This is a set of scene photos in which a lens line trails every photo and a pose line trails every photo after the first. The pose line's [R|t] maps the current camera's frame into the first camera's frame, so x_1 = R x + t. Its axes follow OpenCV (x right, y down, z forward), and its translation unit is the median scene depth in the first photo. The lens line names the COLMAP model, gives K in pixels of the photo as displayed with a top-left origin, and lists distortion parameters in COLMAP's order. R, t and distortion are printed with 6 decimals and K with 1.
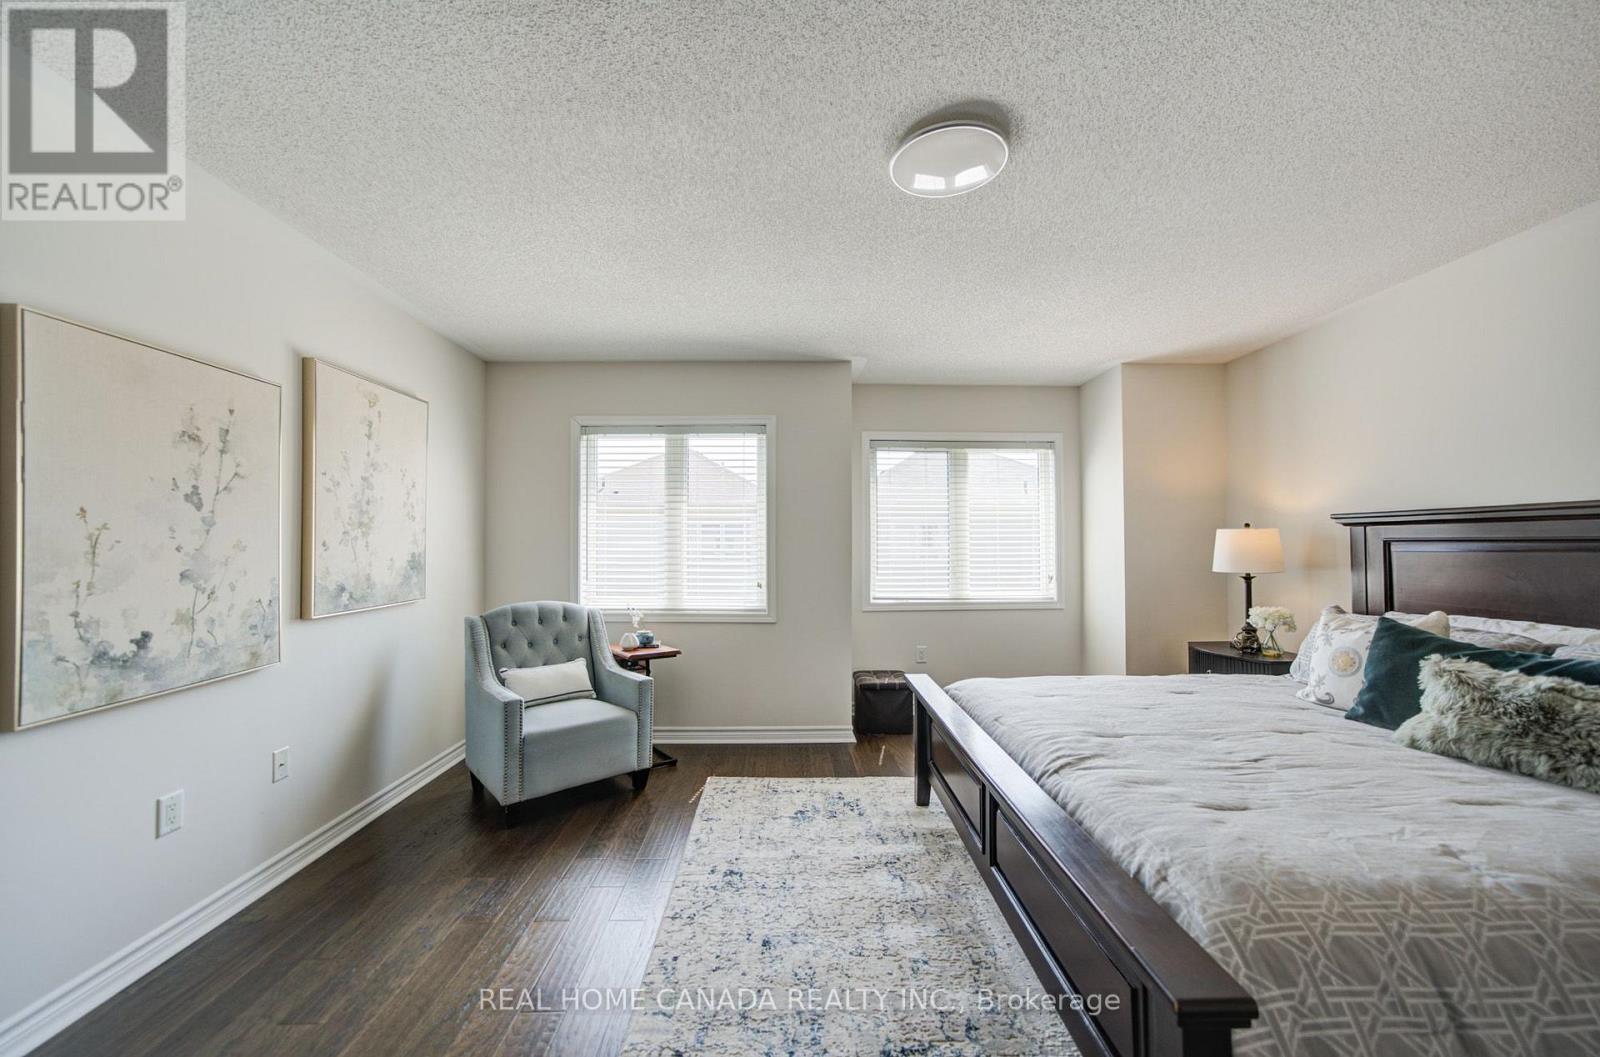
lens RADIAL K [[614.0, 0, 802.1], [0, 614.0, 535.6], [0, 0, 1]] dist [-0.006032, 0.004287]
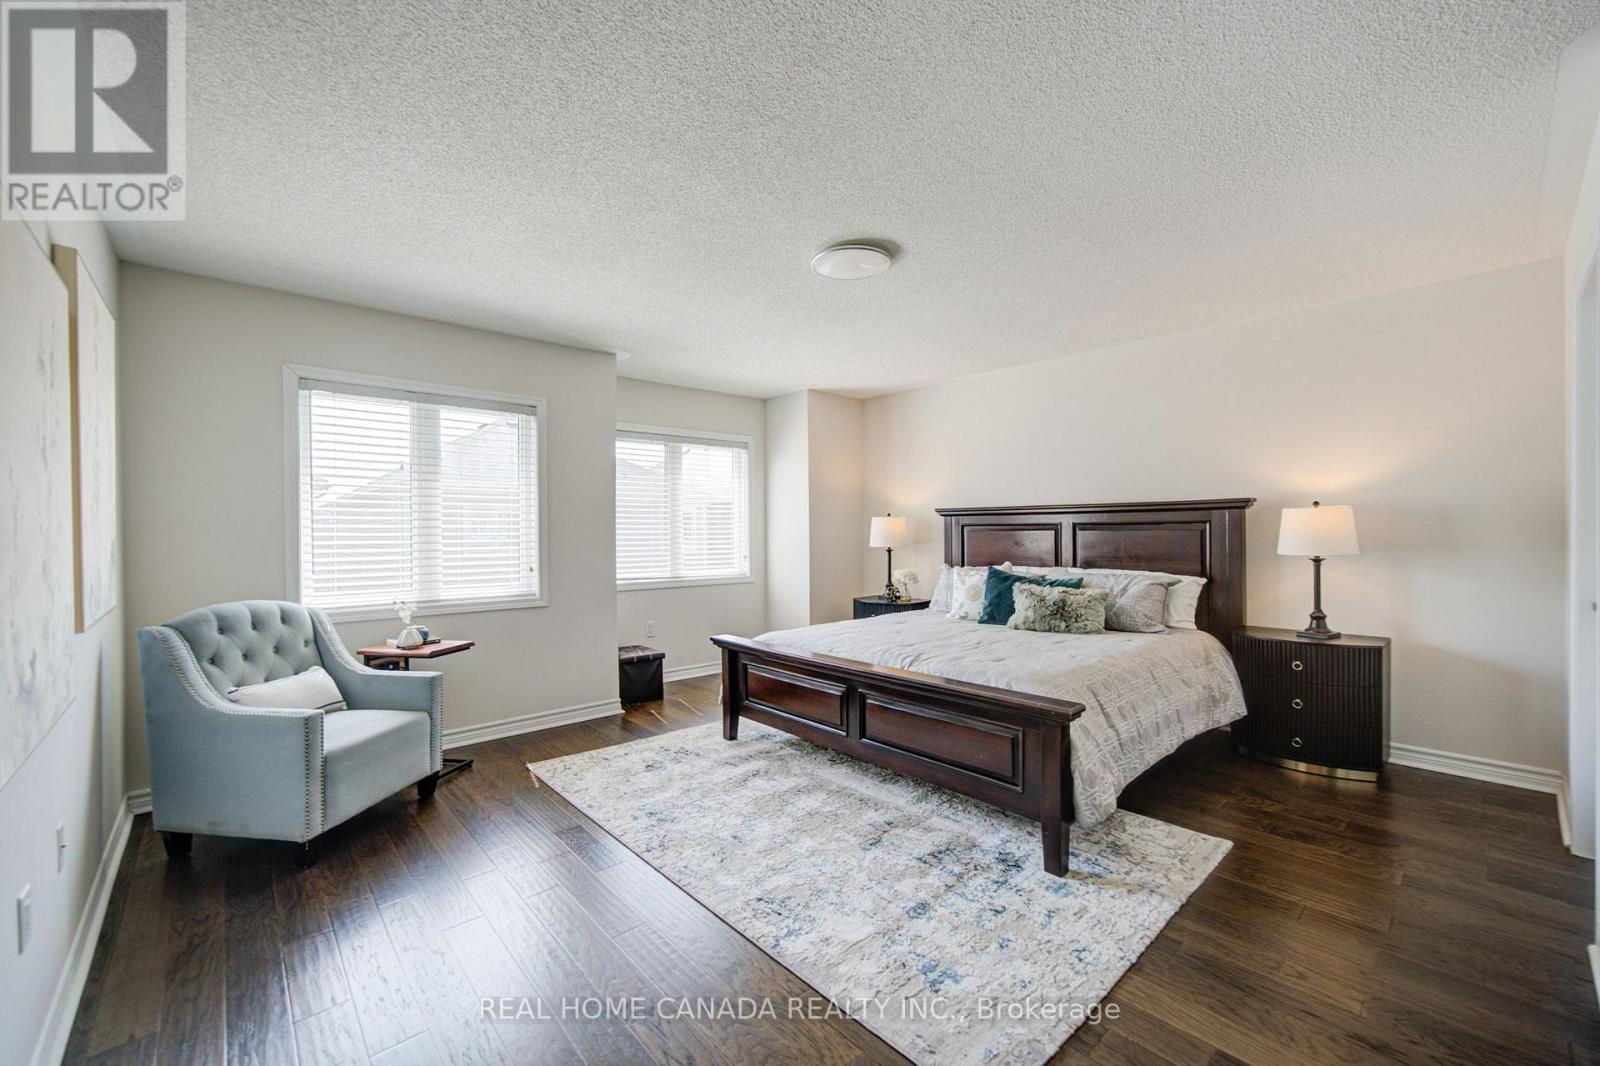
lens RADIAL K [[641.6, 0, 803.2], [0, 641.6, 528.5], [0, 0, 1]] dist [-0.017654, 0.005017]
pose [[0.756066, 0.002811, 0.654489, -0.514509], [-0.005558, 0.999982, 0.002125, 0.013753], [-0.654472, -0.005244, 0.756068, -0.057546]]
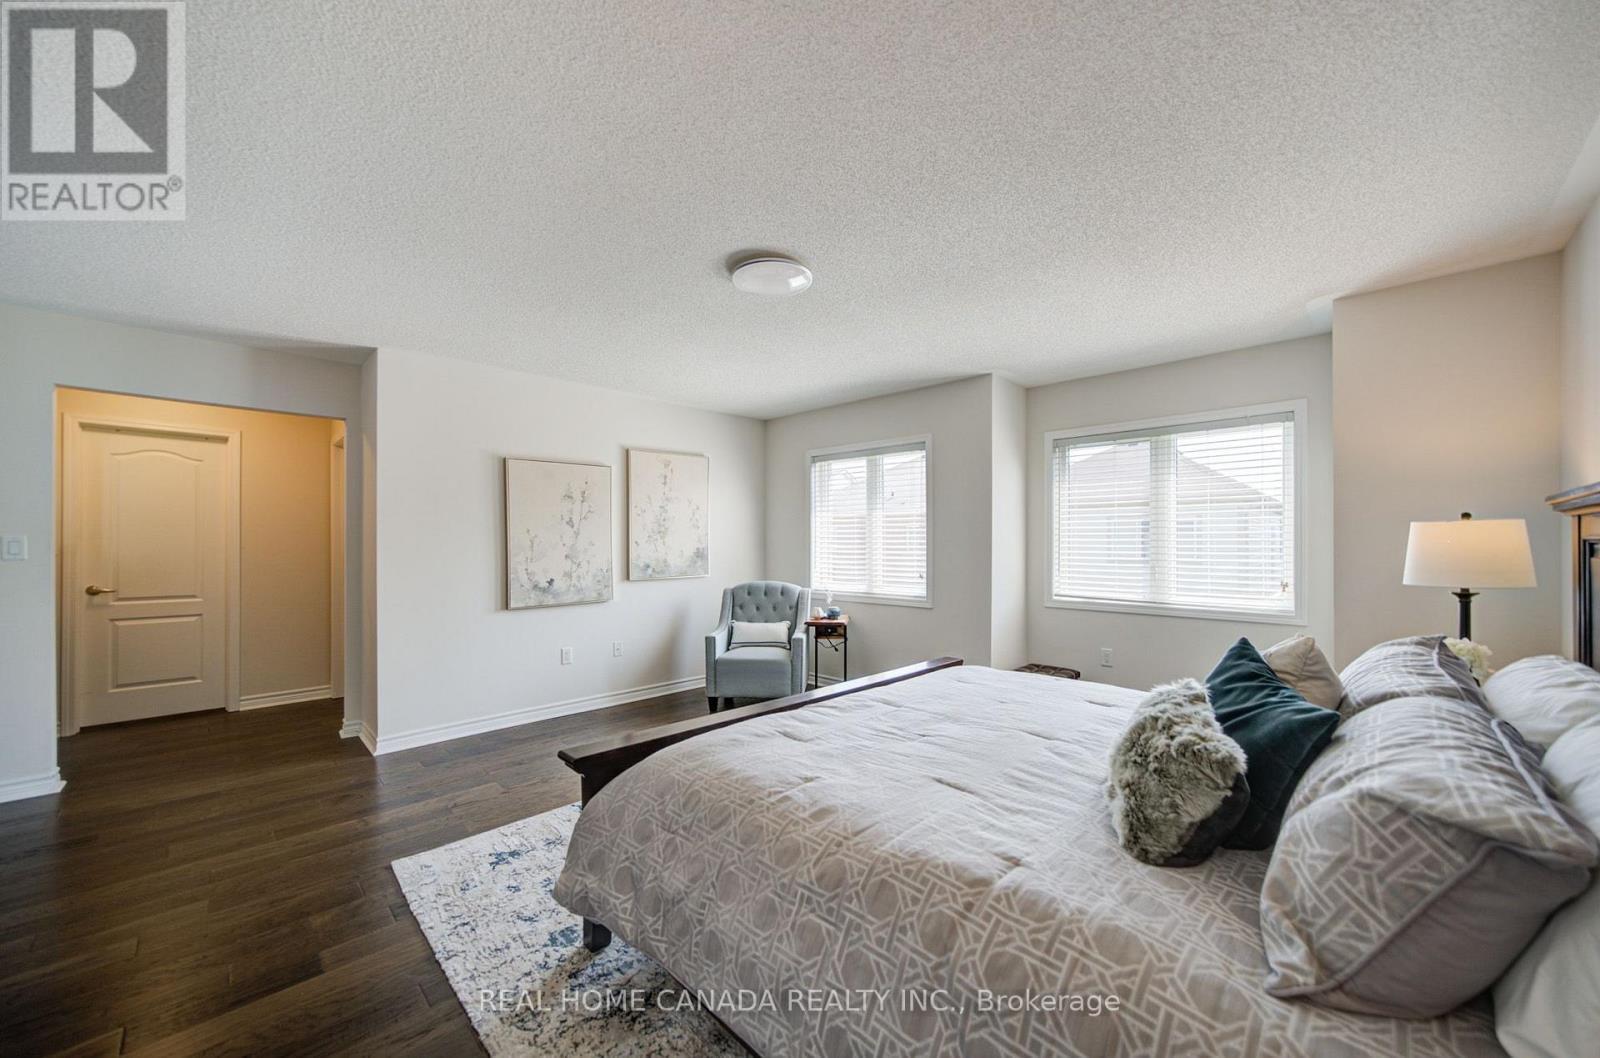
lens RADIAL K [[614.0, 0, 803.8], [0, 614.0, 536.0], [0, 0, 1]] dist [-0.006032, 0.004287]
pose [[0.683505, -0.006348, -0.729918, 0.819541], [0.010304, 0.999946, 0.000952, -0.003142], [0.729873, -0.008172, 0.683534, 0.038612]]
